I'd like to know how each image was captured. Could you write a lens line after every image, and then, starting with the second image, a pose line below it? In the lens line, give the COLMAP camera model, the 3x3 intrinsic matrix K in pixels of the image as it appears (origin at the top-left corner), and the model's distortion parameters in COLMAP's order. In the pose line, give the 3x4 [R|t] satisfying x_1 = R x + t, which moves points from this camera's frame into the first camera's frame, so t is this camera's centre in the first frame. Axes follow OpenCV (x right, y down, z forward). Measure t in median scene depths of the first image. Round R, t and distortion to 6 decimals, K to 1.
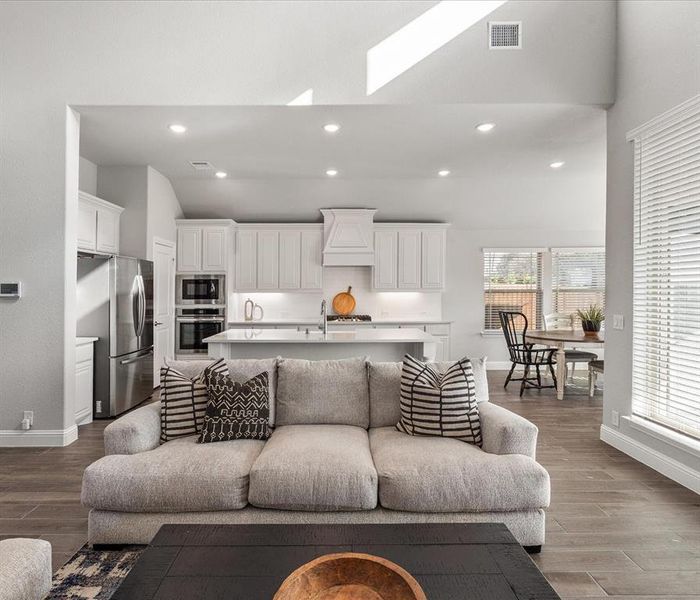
lens RADIAL K [[390.5, 0, 326.8], [0, 390.5, 293.3], [0, 0, 1]] dist [0.002821, 0.000598]
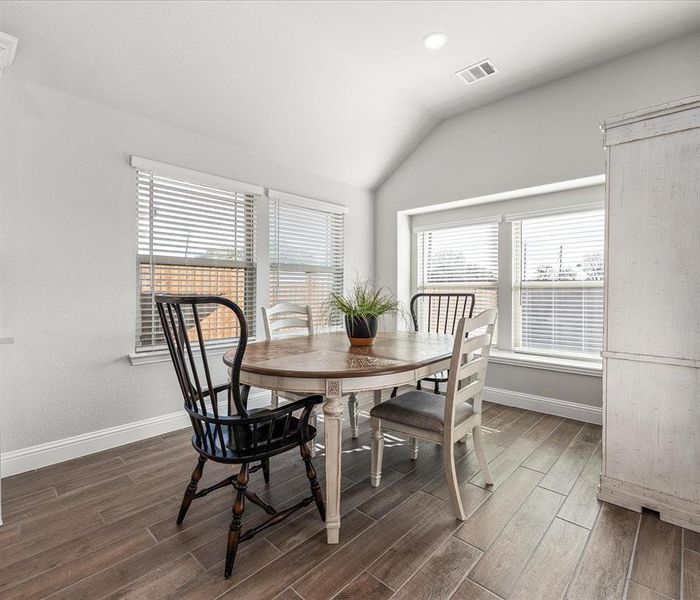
lens RADIAL K [[363.6, 0, 350.0], [0, 363.6, 300.0], [0, 0, 1]] dist [0.022039, 0.000425]
pose [[0.678684, -0.013336, 0.734309, 0.287976], [0.000925, 0.999850, 0.017303, 0.037025], [-0.734430, -0.011064, 0.678595, 0.600187]]
